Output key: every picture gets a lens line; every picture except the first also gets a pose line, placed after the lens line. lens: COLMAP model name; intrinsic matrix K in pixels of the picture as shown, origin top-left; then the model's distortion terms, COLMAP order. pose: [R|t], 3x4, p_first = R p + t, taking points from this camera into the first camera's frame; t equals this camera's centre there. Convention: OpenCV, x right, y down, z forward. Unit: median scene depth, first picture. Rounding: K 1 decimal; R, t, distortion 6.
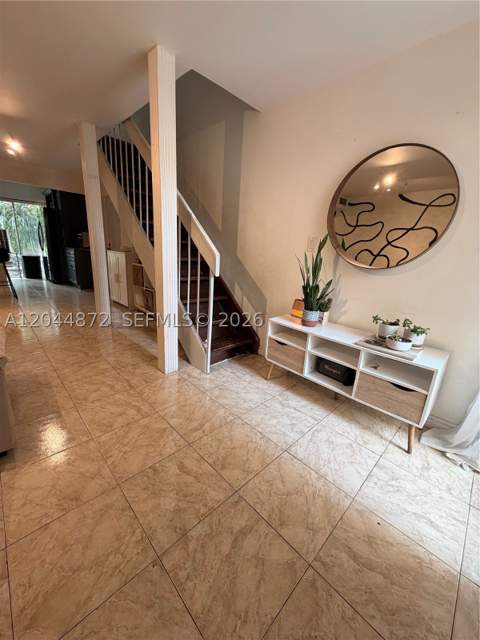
lens RADIAL K [[253.5, 0, 239.4], [0, 253.5, 320.9], [0, 0, 1]] dist [0.000475, 0.000741]
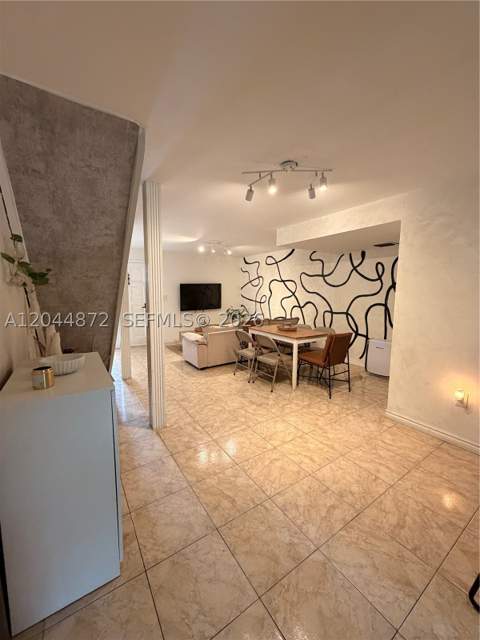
lens RADIAL K [[253.5, 0, 238.1], [0, 253.5, 318.0], [0, 0, 1]] dist [0.000475, 0.000741]
pose [[-0.978570, -0.093798, 0.183310, -1.658399], [-0.018515, 0.926701, 0.375343, -1.073360], [-0.205080, 0.363905, -0.908579, 2.889408]]
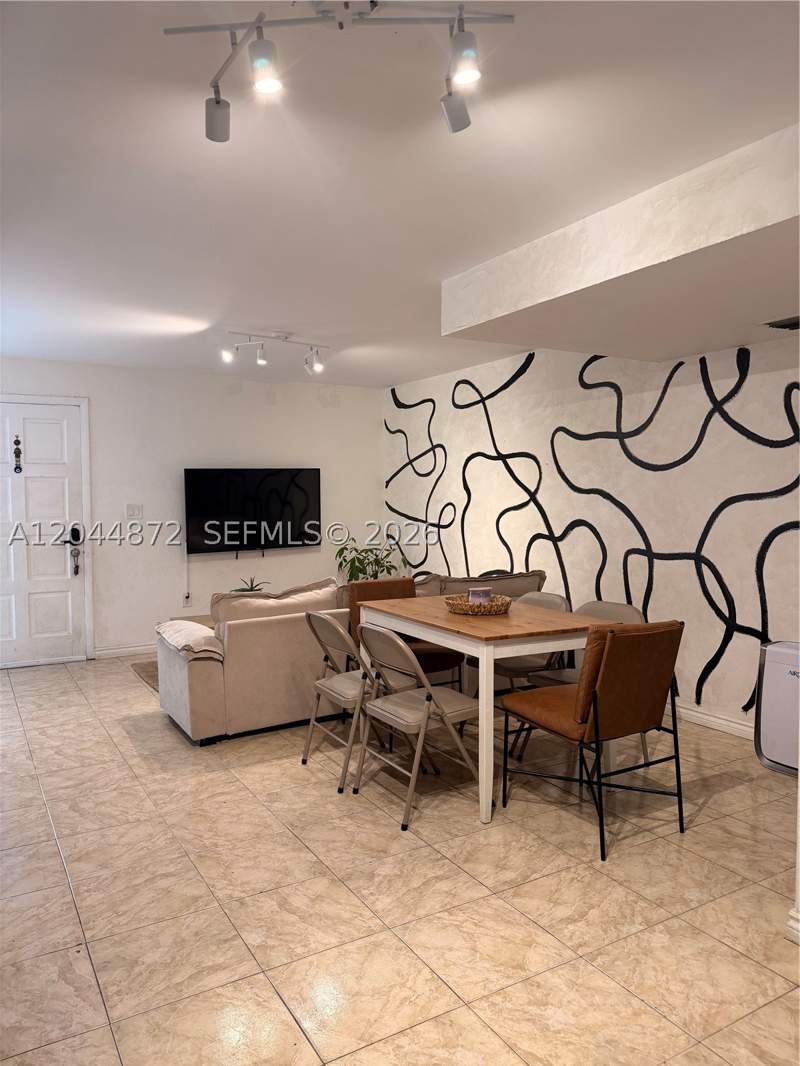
lens RADIAL K [[748.5, 0, 396.4], [0, 748.5, 537.3], [0, 0, 1]] dist [0.040531, -0.041045]
pose [[-0.967764, -0.077621, 0.239600, -1.929307], [0.004066, 0.946386, 0.323012, -0.967658], [-0.251827, 0.313574, -0.915563, 2.605440]]
